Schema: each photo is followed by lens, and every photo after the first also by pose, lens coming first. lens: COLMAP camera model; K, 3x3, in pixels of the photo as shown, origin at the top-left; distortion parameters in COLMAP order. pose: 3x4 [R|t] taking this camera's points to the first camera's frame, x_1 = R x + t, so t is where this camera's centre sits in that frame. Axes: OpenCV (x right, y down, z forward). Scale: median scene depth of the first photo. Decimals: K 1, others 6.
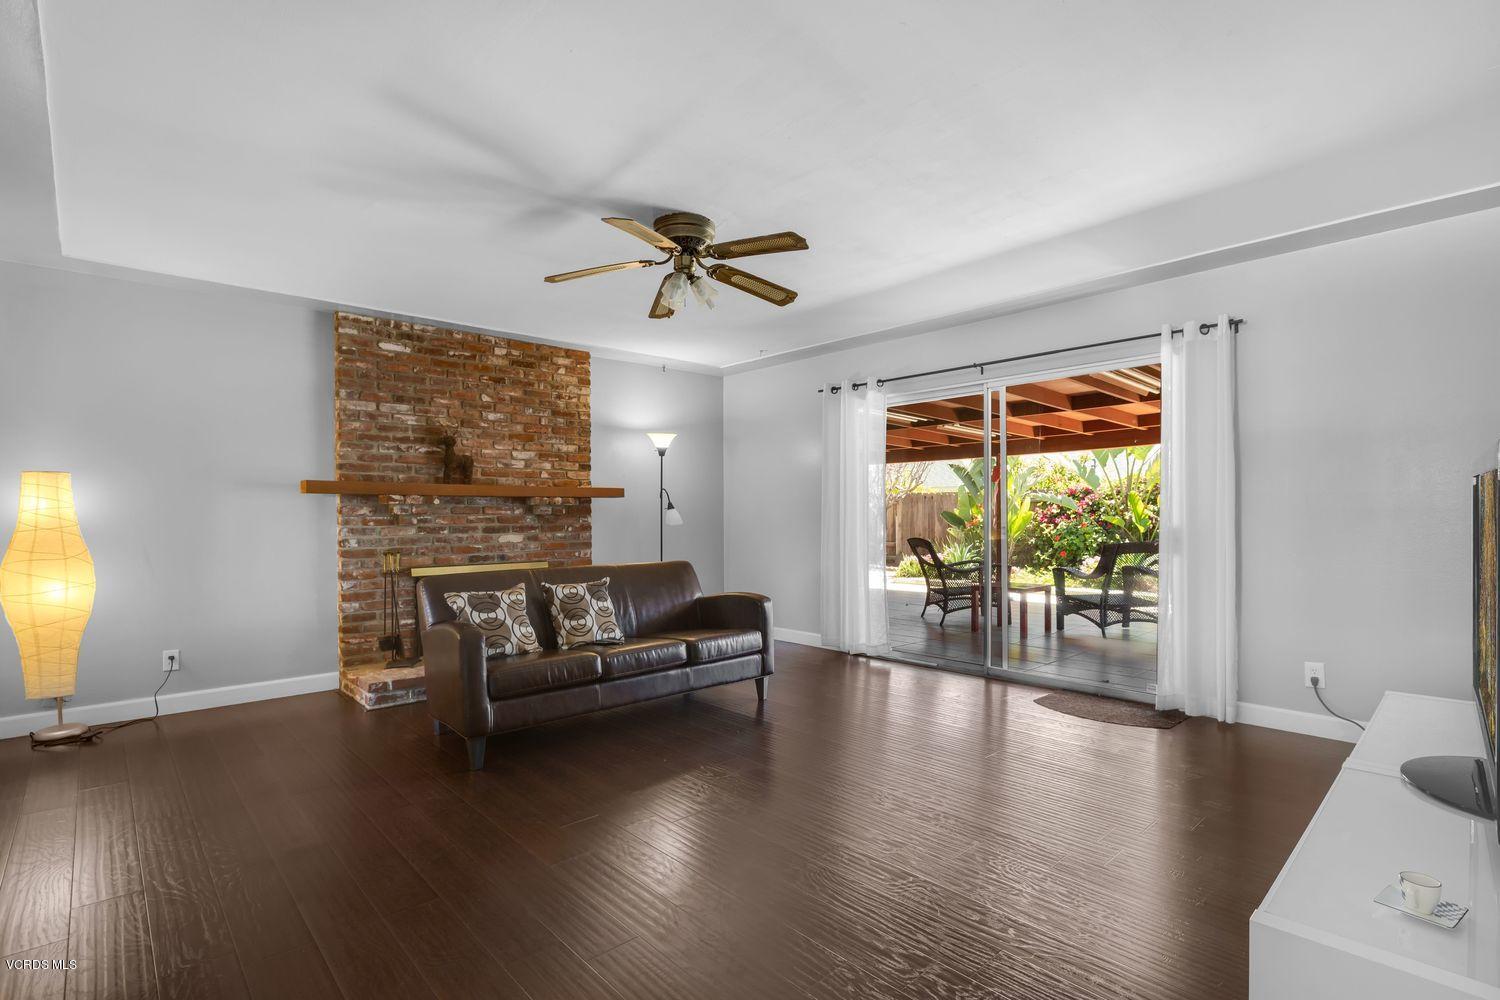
lens RADIAL K [[714.0, 0, 753.9], [0, 714.0, 516.6], [0, 0, 1]] dist [0.000305, 0.000038]
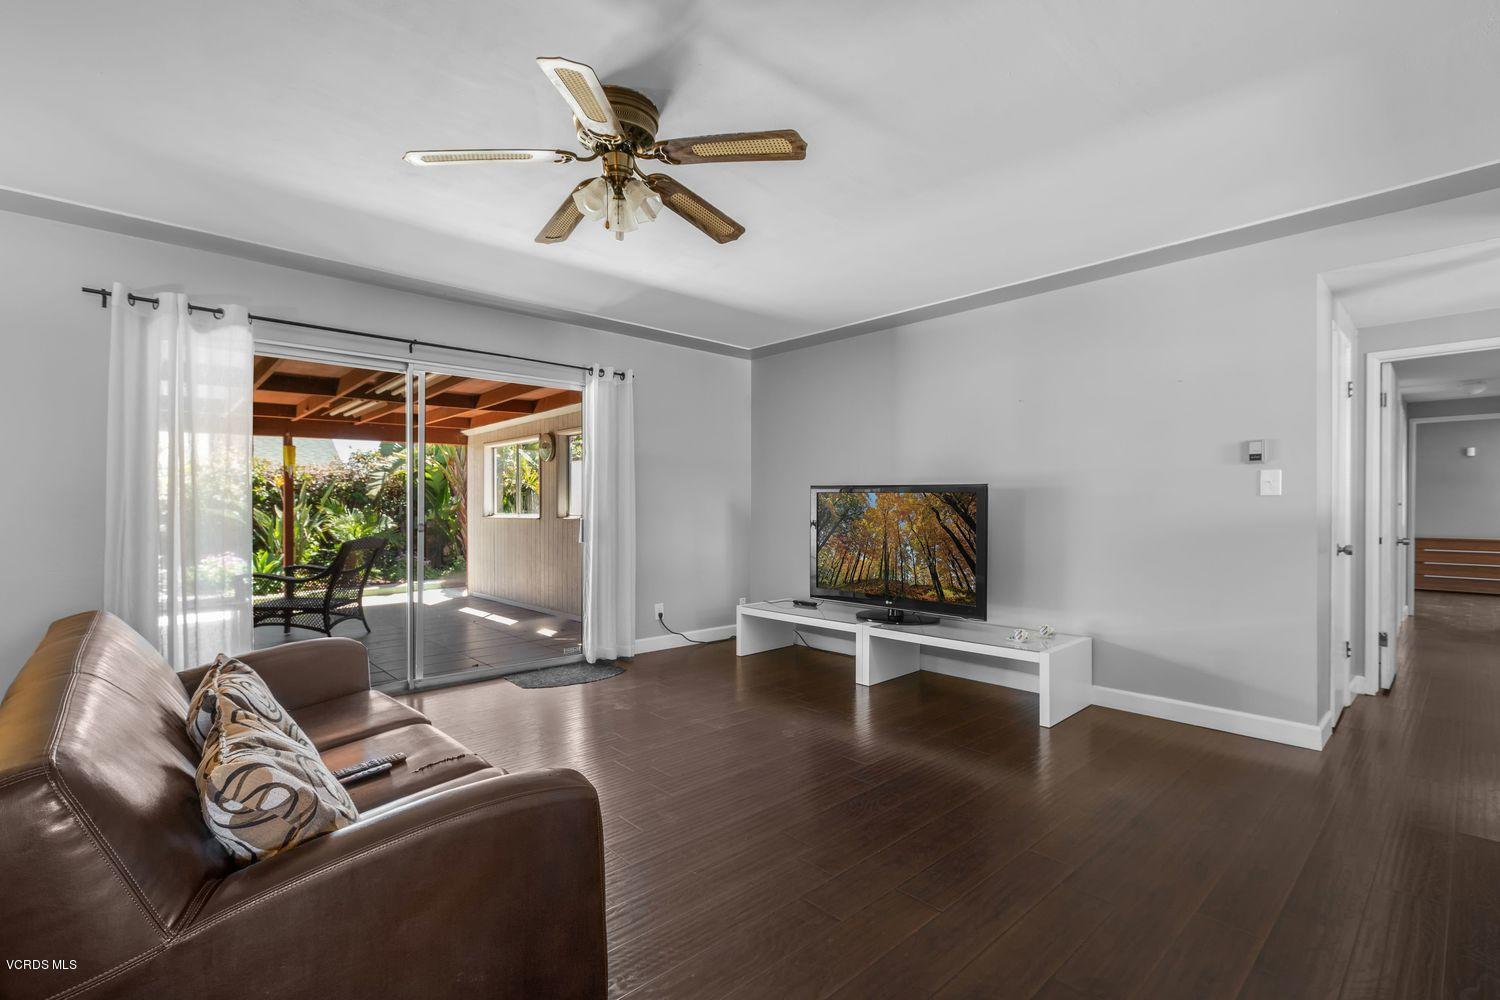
lens RADIAL K [[679.2, 0, 750.0], [0, 679.2, 500.0], [0, 0, 1]] dist [0.000474, 0.000063]
pose [[0.005306, 0.017215, 0.999838, -0.493510], [0.006129, 0.999832, -0.017247, 0.001376], [-0.999967, 0.006219, 0.005200, 0.541574]]
